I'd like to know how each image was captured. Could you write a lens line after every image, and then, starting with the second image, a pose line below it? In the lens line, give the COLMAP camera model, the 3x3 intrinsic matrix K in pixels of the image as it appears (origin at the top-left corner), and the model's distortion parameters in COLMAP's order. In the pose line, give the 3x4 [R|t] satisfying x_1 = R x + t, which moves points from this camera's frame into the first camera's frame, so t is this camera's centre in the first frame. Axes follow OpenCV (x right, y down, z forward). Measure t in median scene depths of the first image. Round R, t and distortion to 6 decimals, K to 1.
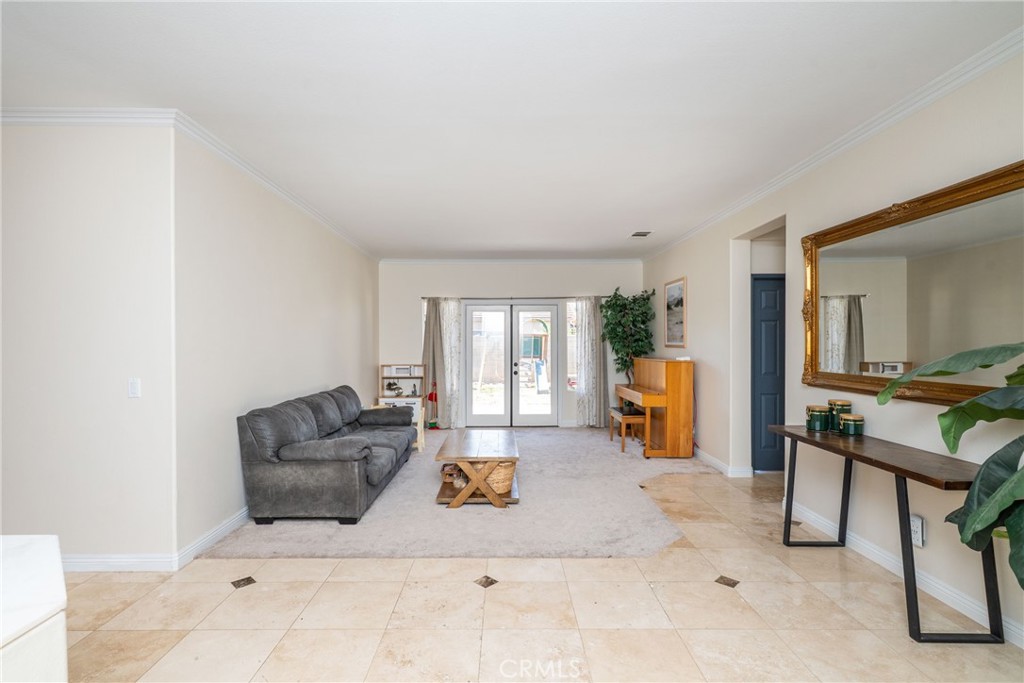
lens RADIAL K [[493.5, 0, 507.4], [0, 493.5, 344.2], [0, 0, 1]] dist [-0.006679, 0.005195]
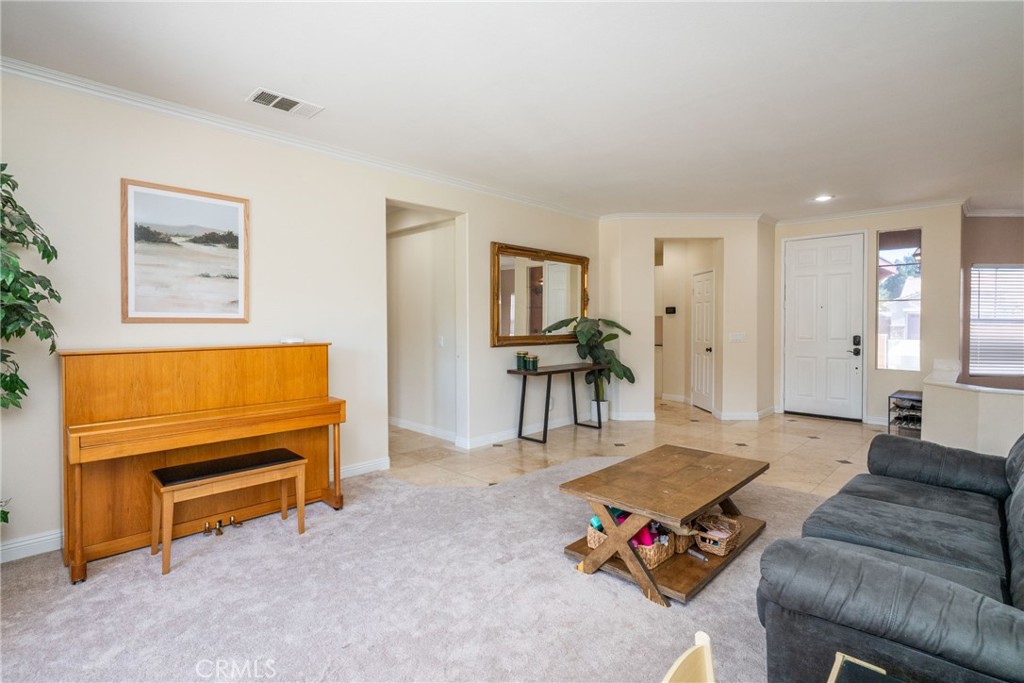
lens RADIAL K [[493.5, 0, 512.3], [0, 493.5, 320.0], [0, 0, 1]] dist [-0.006679, 0.005195]
pose [[-0.701890, 0.000167, 0.712285, -0.302128], [0.000904, 0.999999, 0.000657, 0.004543], [-0.712285, 0.001105, -0.701890, 1.333221]]
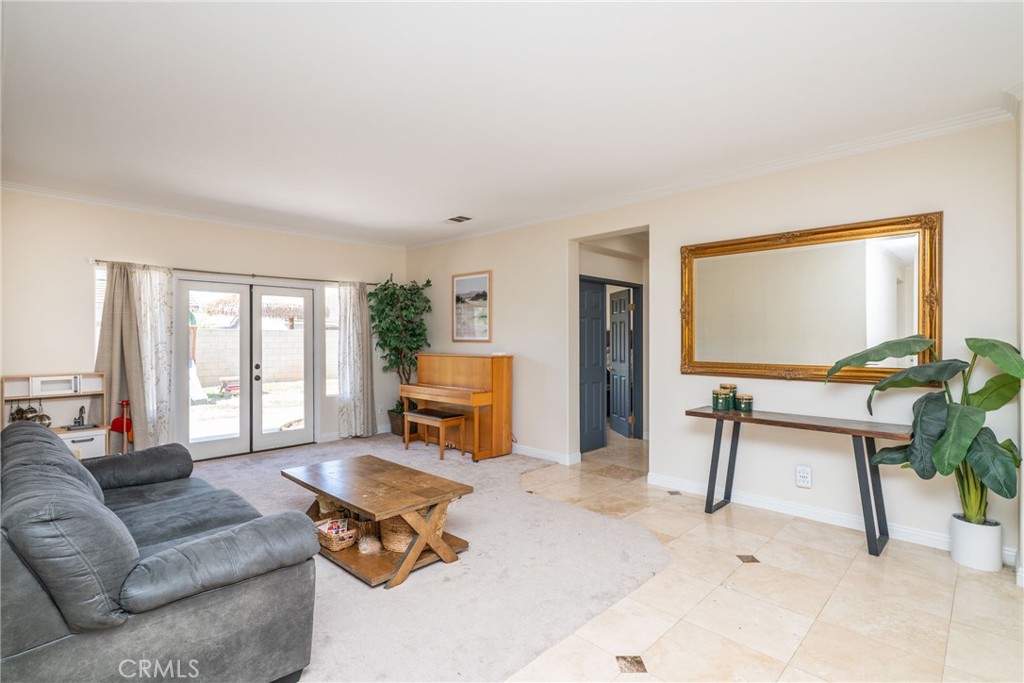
lens RADIAL K [[493.5, 0, 511.4], [0, 493.5, 338.7], [0, 0, 1]] dist [-0.006679, 0.005195]
pose [[0.701137, 0.001847, 0.713025, -0.350296], [0.000144, 0.999996, -0.002733, 0.002275], [-0.713027, 0.002019, 0.701134, 0.314790]]
